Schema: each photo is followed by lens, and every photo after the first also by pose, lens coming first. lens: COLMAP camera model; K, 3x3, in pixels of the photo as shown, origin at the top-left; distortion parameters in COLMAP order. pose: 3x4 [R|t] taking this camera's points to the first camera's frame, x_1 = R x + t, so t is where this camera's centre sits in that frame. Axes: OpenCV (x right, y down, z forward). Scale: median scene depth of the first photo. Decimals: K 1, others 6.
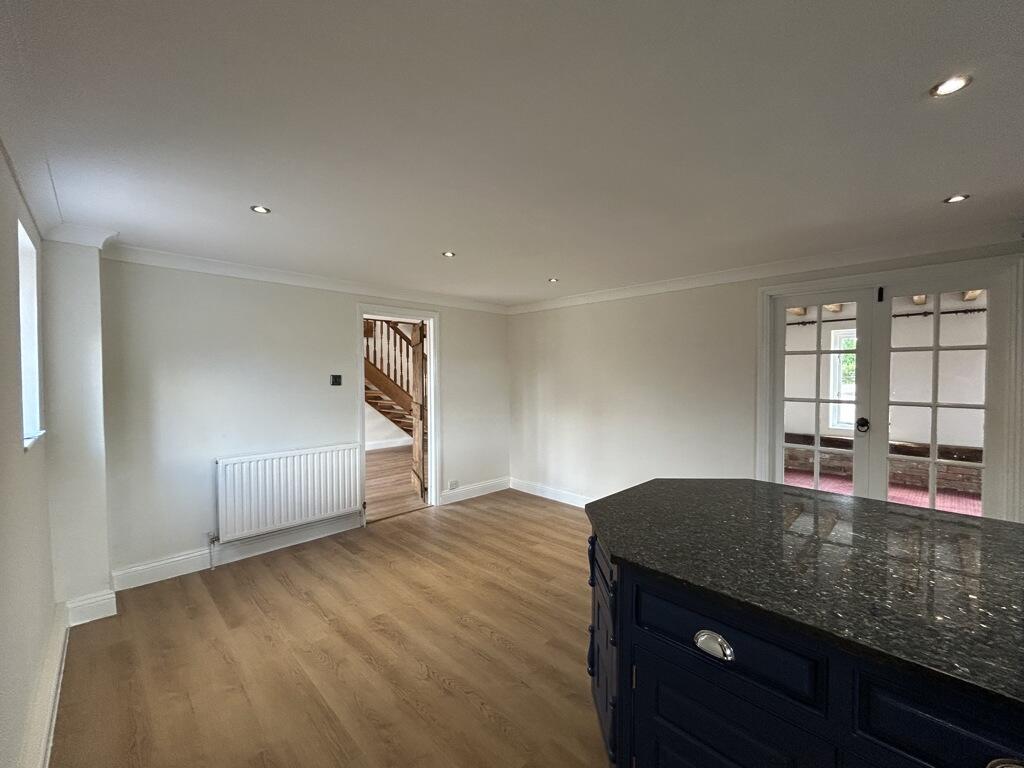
lens RADIAL K [[412.5, 0, 509.7], [0, 412.5, 382.0], [0, 0, 1]] dist [-0.009321, 0.000037]
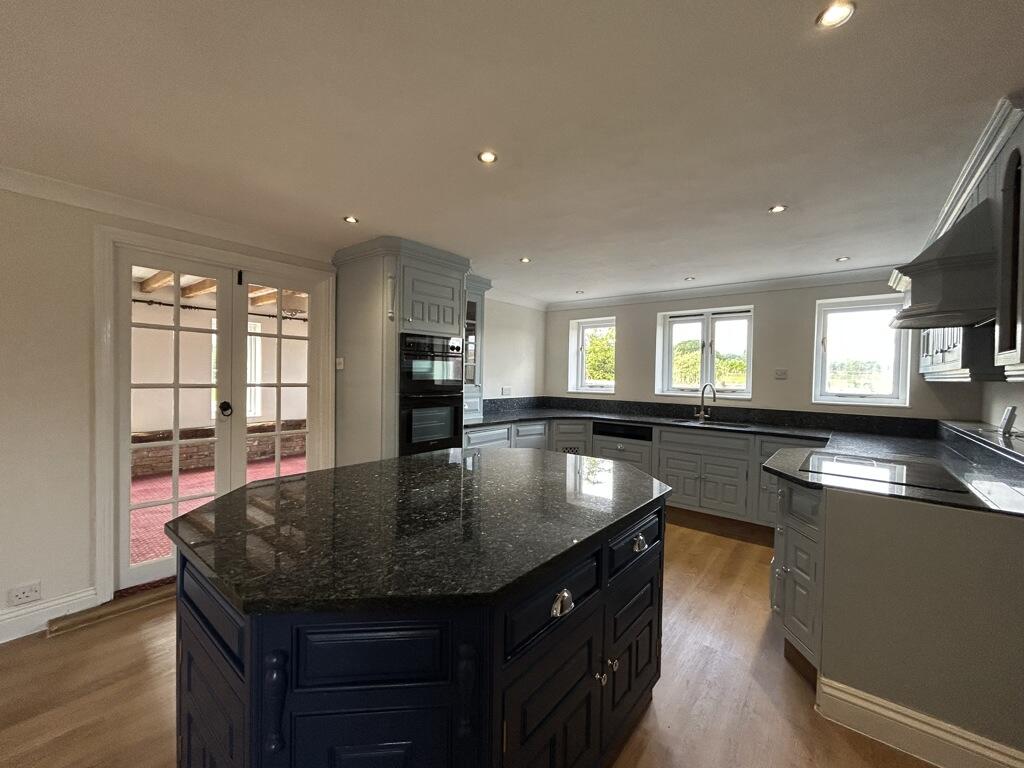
lens RADIAL K [[412.5, 0, 509.7], [0, 412.5, 382.0], [0, 0, 1]] dist [-0.009321, 0.000037]
pose [[-0.098204, -0.016706, 0.995026, -0.161931], [0.003483, 0.999847, 0.017131, 0.026834], [-0.995160, 0.005148, -0.098131, 0.422333]]
